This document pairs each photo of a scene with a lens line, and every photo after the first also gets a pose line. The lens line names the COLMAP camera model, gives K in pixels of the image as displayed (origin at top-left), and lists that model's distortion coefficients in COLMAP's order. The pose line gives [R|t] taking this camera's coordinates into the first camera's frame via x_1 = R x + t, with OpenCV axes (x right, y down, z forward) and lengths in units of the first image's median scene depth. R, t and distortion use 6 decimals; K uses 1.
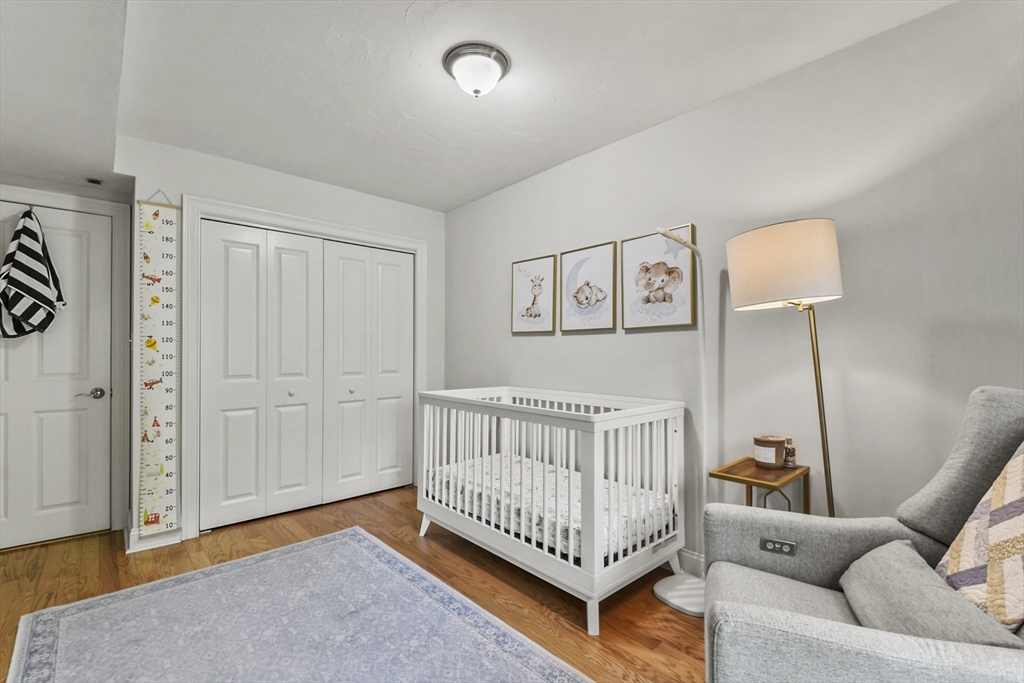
lens RADIAL K [[452.6, 0, 505.3], [0, 452.6, 348.2], [0, 0, 1]] dist [0.029100, -0.017932]
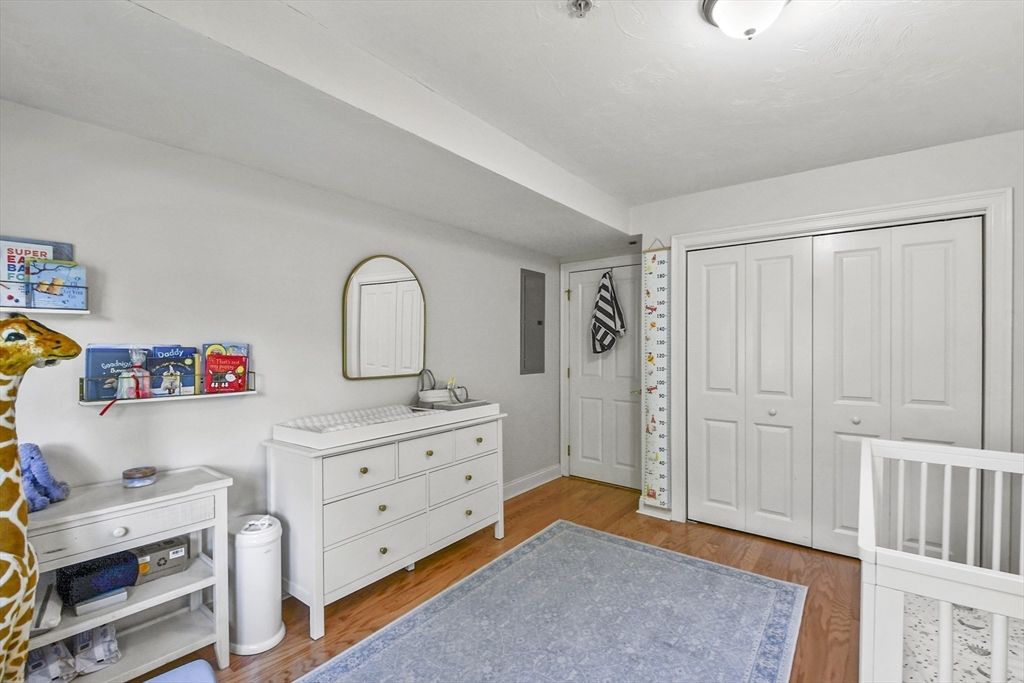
lens RADIAL K [[452.6, 0, 505.3], [0, 452.6, 348.2], [0, 0, 1]] dist [0.029100, -0.017932]
pose [[0.181333, 0.005166, -0.983408, 0.419725], [0.004548, 0.999971, 0.006092, -0.049261], [0.983411, -0.005578, 0.181305, 0.356316]]
